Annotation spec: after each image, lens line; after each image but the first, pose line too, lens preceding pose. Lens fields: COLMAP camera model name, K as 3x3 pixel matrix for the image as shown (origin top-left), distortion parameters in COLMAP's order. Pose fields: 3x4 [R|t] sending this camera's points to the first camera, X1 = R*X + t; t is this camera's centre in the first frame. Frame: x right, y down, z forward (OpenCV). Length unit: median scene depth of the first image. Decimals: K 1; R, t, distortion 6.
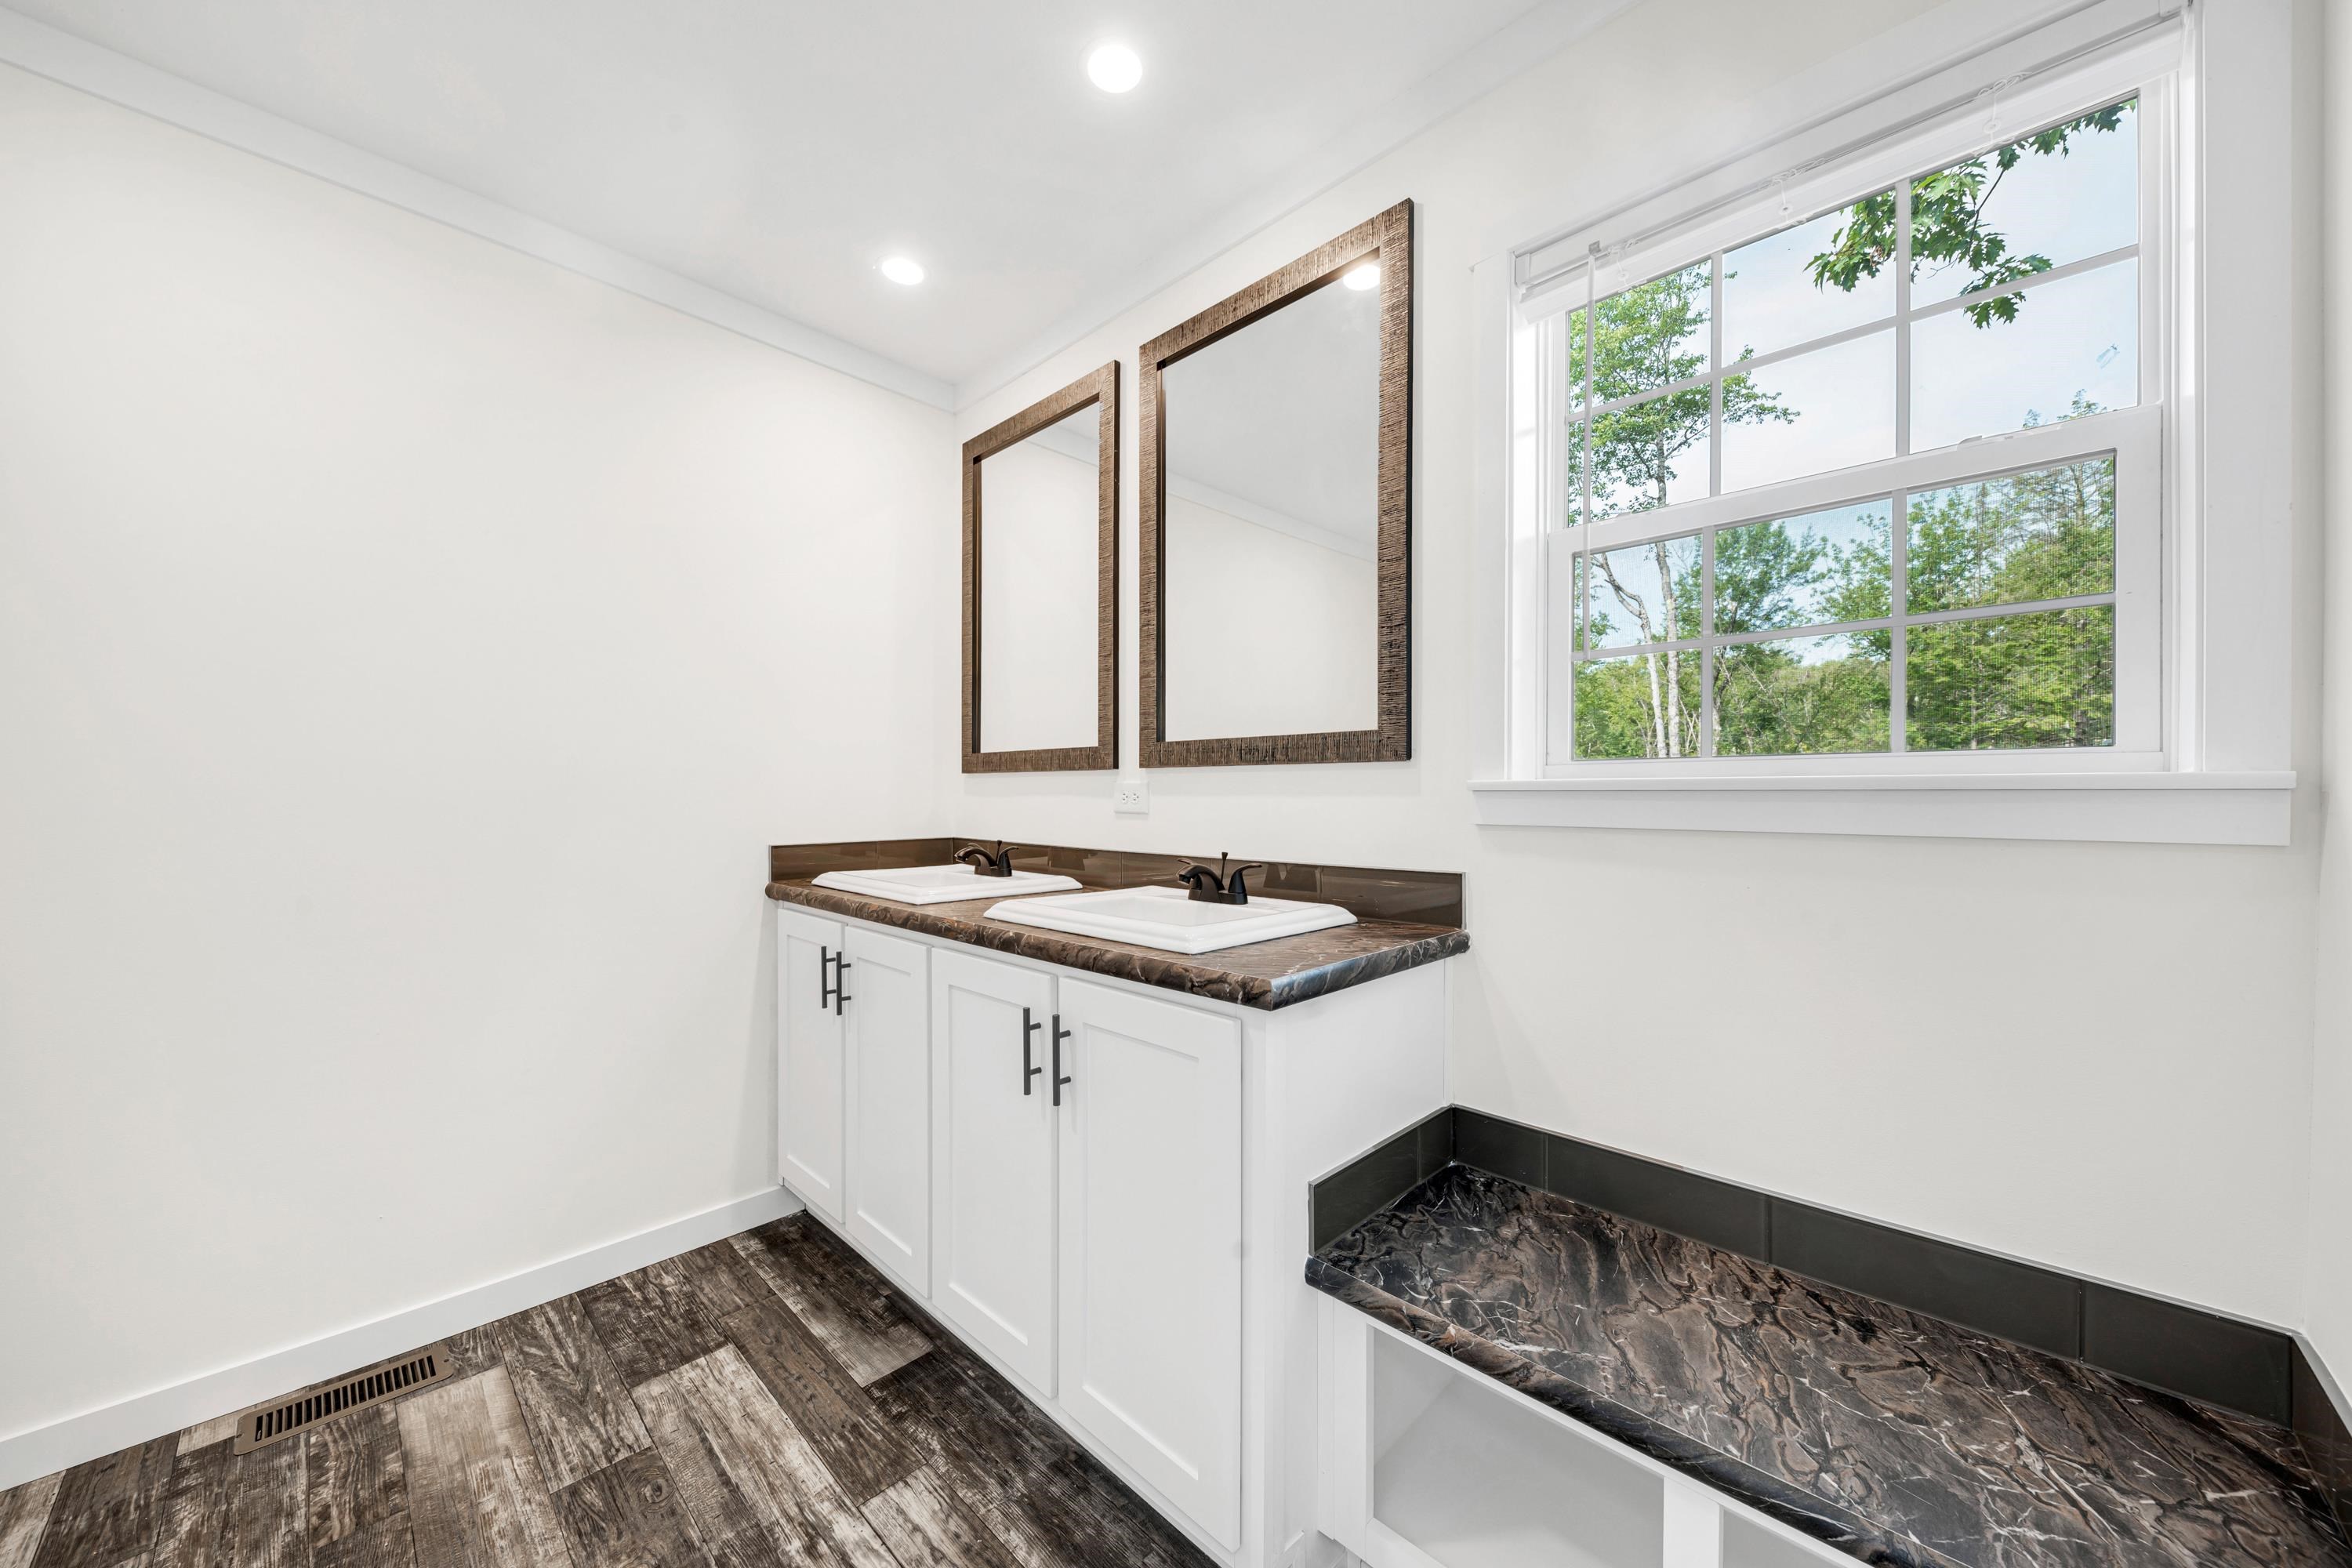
lens RADIAL K [[849.0, 0, 1176.0], [0, 849.0, 784.0], [0, 0, 1]] dist [-0.000511, -0.000110]
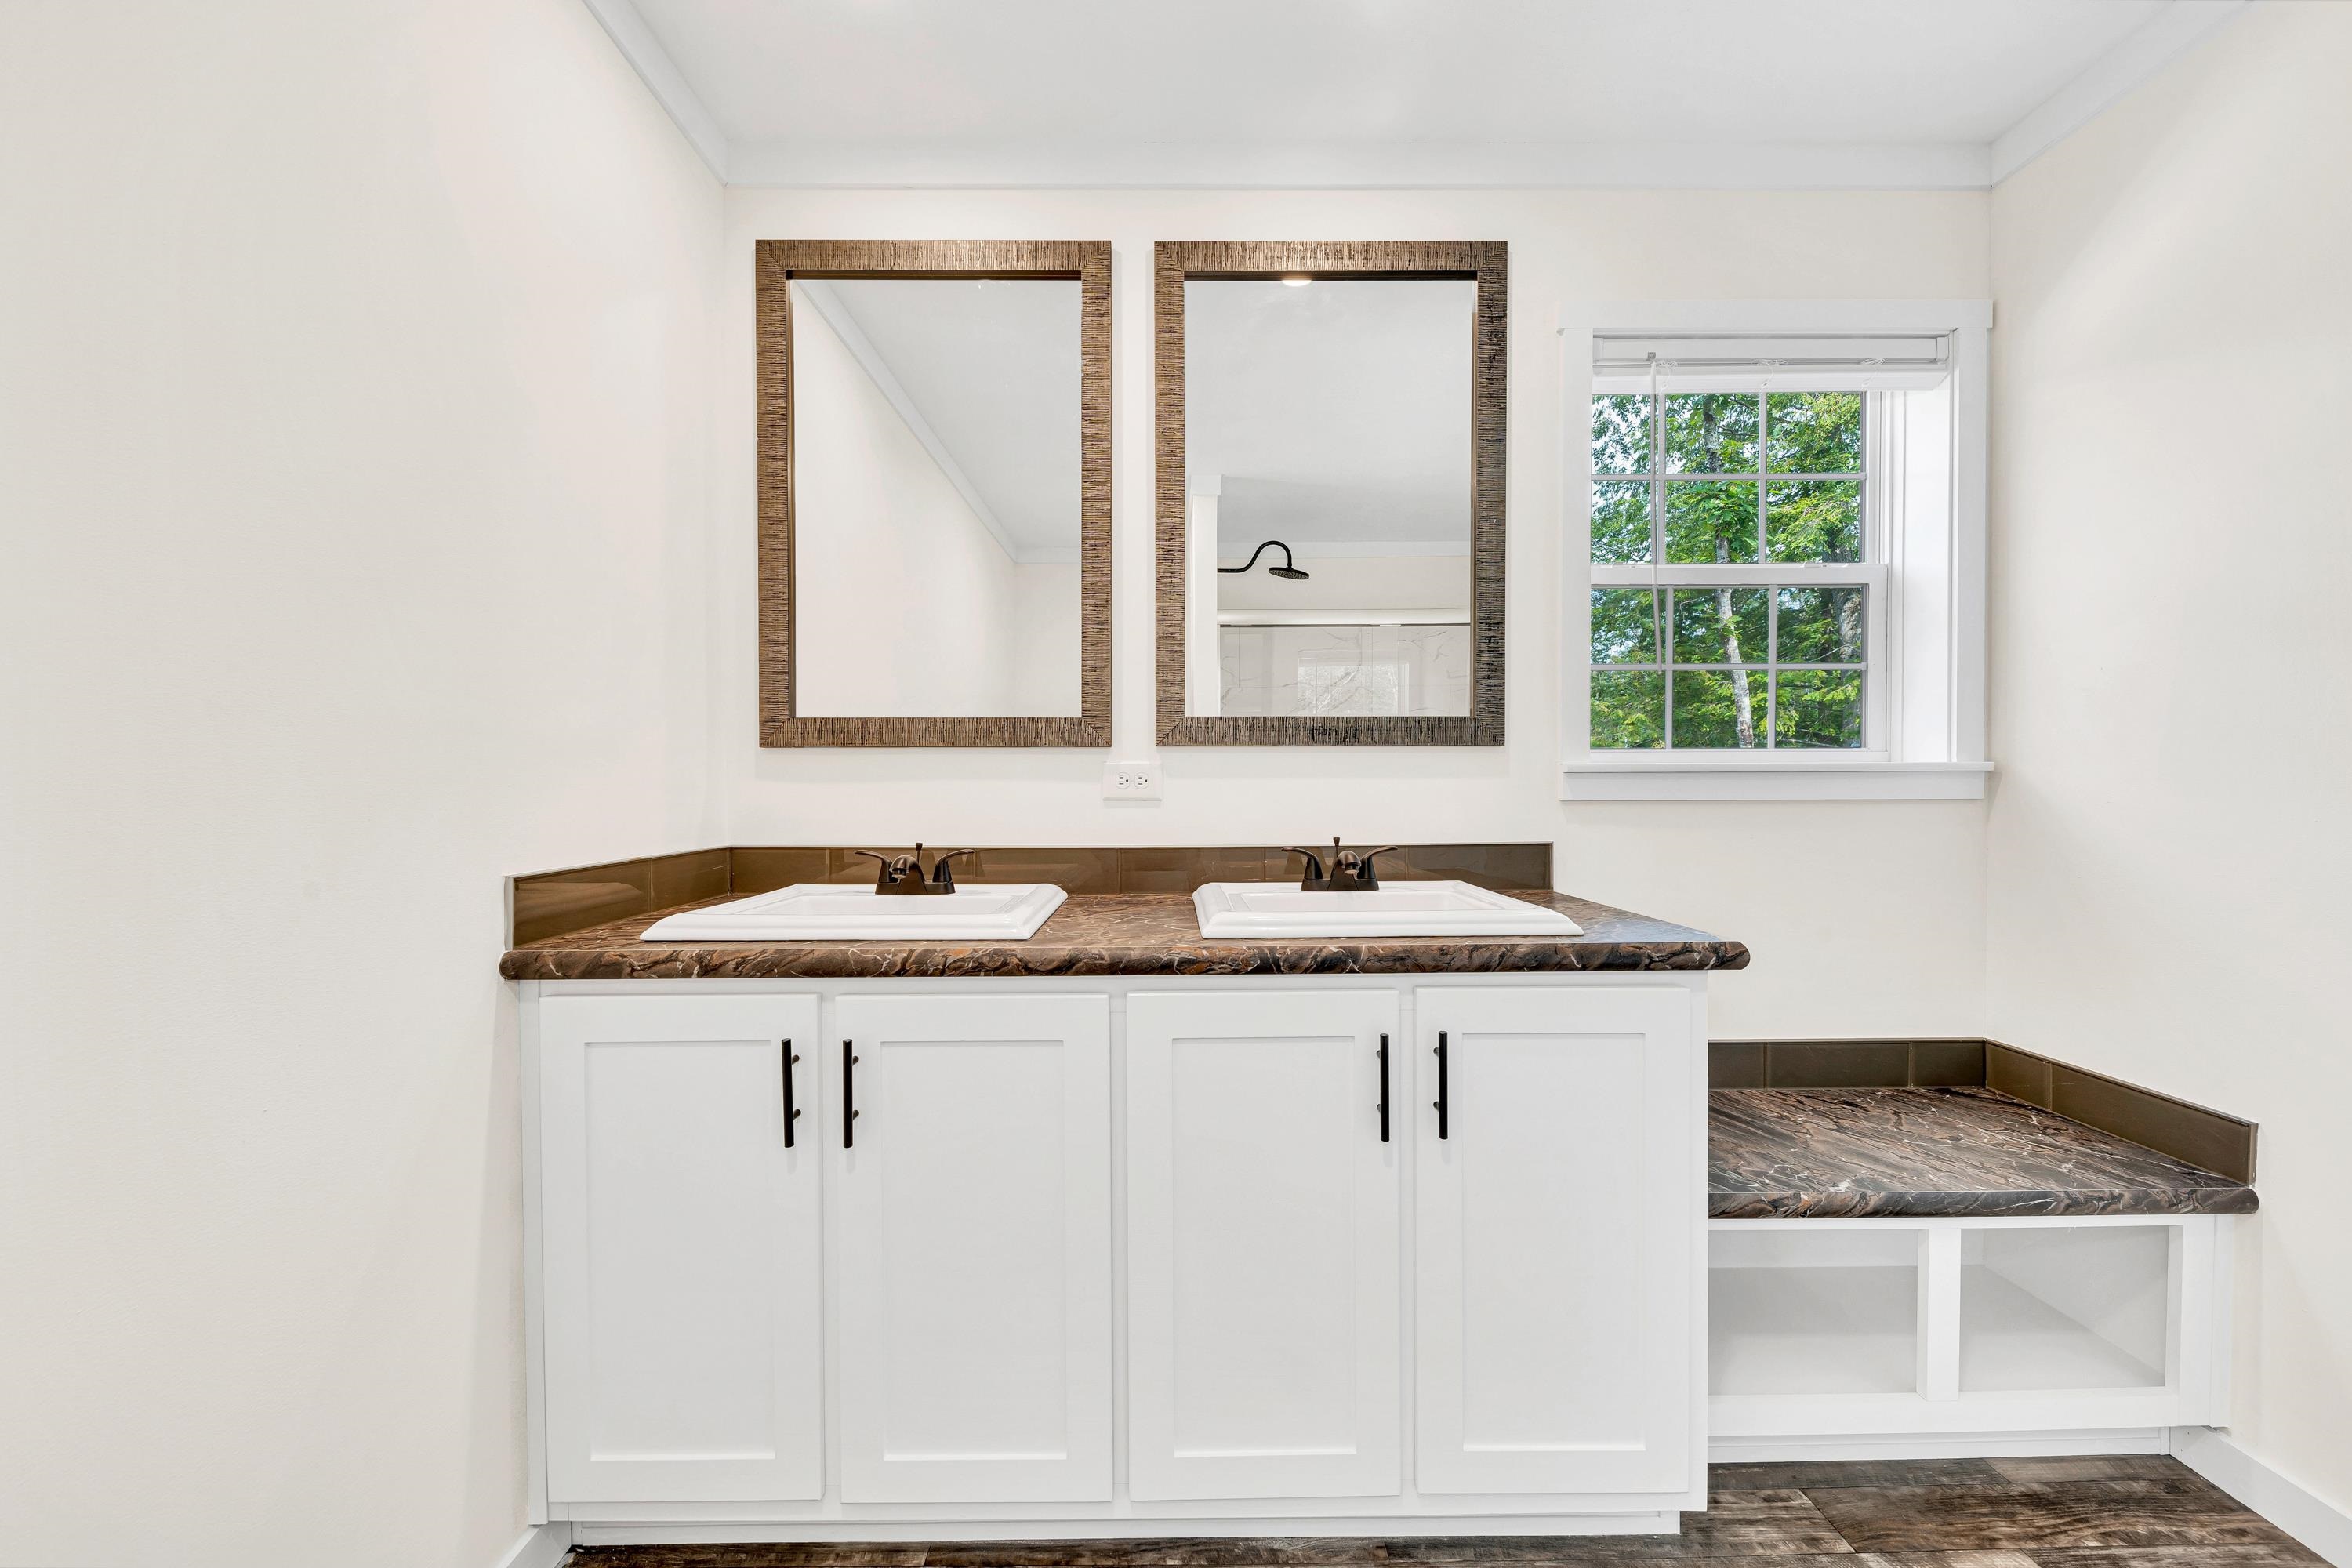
lens RADIAL K [[849.0, 0, 1176.0], [0, 849.0, 784.0], [0, 0, 1]] dist [-0.000511, -0.000110]
pose [[0.705223, -0.004437, 0.708971, -0.809827], [-0.003626, 0.999945, 0.009865, 0.013399], [-0.708976, -0.009528, 0.705168, 0.512256]]
